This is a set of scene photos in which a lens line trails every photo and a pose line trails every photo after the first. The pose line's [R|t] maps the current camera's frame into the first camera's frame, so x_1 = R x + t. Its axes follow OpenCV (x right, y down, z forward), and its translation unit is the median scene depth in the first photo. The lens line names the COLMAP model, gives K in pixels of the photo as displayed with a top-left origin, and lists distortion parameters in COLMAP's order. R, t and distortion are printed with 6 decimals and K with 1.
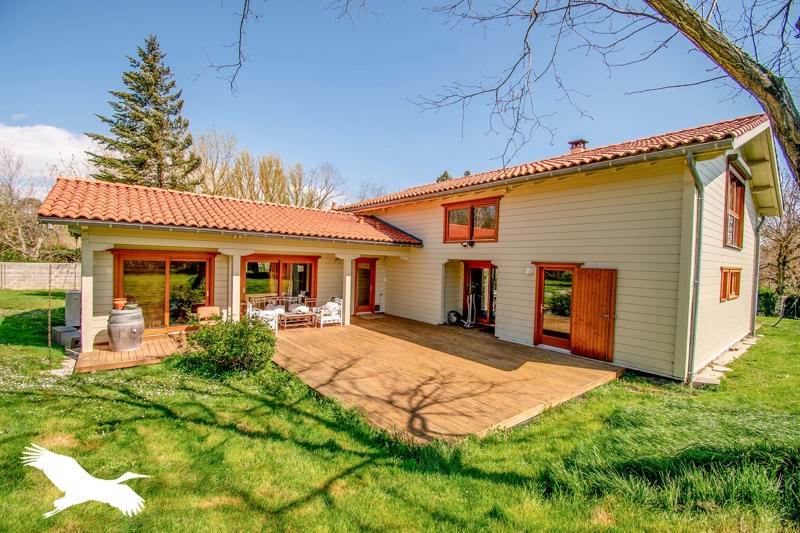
lens RADIAL K [[357.3, 0, 404.2], [0, 357.3, 269.3], [0, 0, 1]] dist [0.021390, -0.024492]
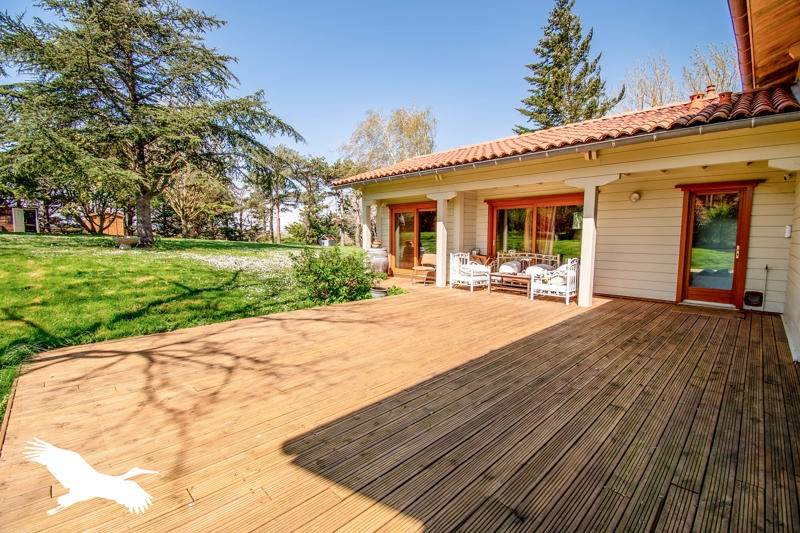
lens RADIAL K [[357.3, 0, 404.2], [0, 357.3, 269.3], [0, 0, 1]] dist [0.021390, -0.024492]
pose [[0.067070, 0.073154, -0.995063, 0.695900], [-0.023853, 0.997141, 0.071699, 0.120949], [0.997463, 0.018927, 0.068623, 1.268869]]
